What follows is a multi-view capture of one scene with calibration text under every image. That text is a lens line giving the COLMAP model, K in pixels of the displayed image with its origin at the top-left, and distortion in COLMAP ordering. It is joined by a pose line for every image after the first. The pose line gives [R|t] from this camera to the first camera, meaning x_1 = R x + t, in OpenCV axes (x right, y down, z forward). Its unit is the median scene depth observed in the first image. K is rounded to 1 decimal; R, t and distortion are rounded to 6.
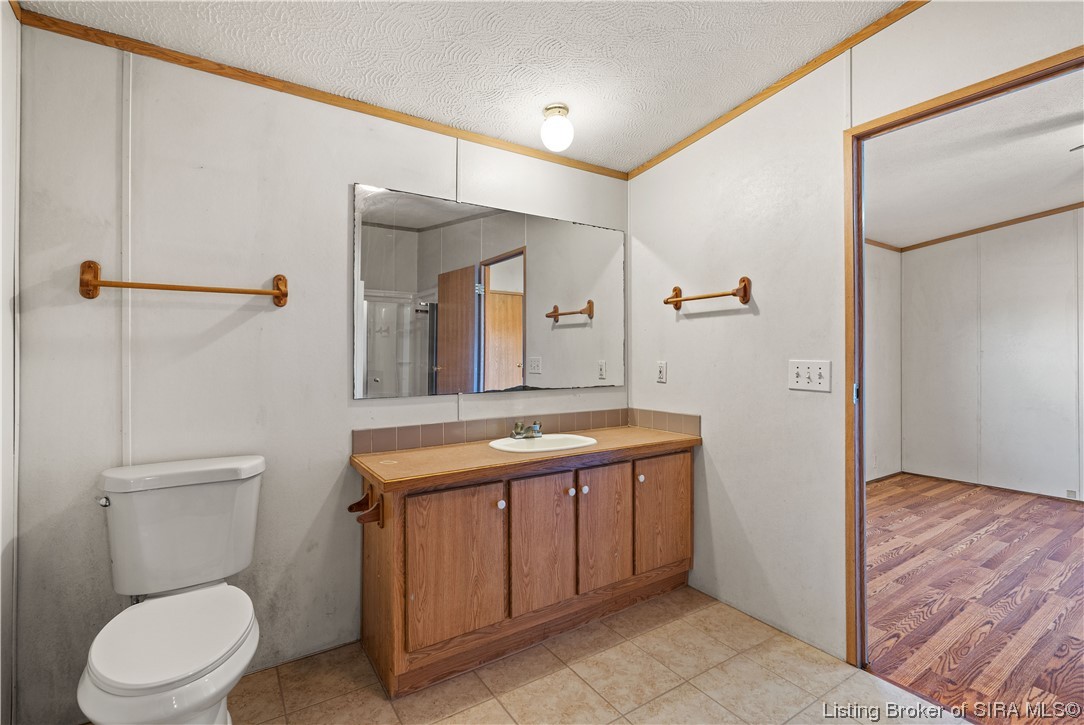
lens RADIAL K [[488.1, 0, 543.3], [0, 488.1, 357.0], [0, 0, 1]] dist [-0.000466, -0.000039]
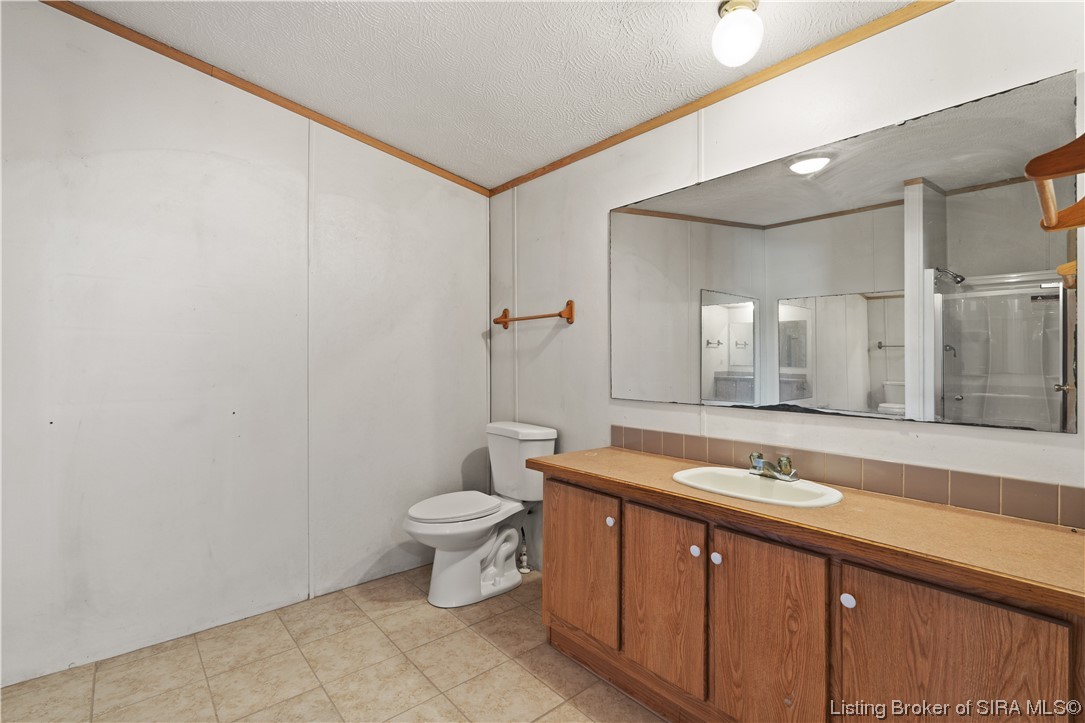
lens RADIAL K [[498.6, 0, 544.3], [0, 498.6, 366.4], [0, 0, 1]] dist [0.010415, 0.000153]
pose [[0.136036, 0.018000, -0.990540, 0.758499], [-0.006635, 0.999829, 0.017257, -0.007657], [0.990682, 0.004224, 0.136132, 0.679503]]
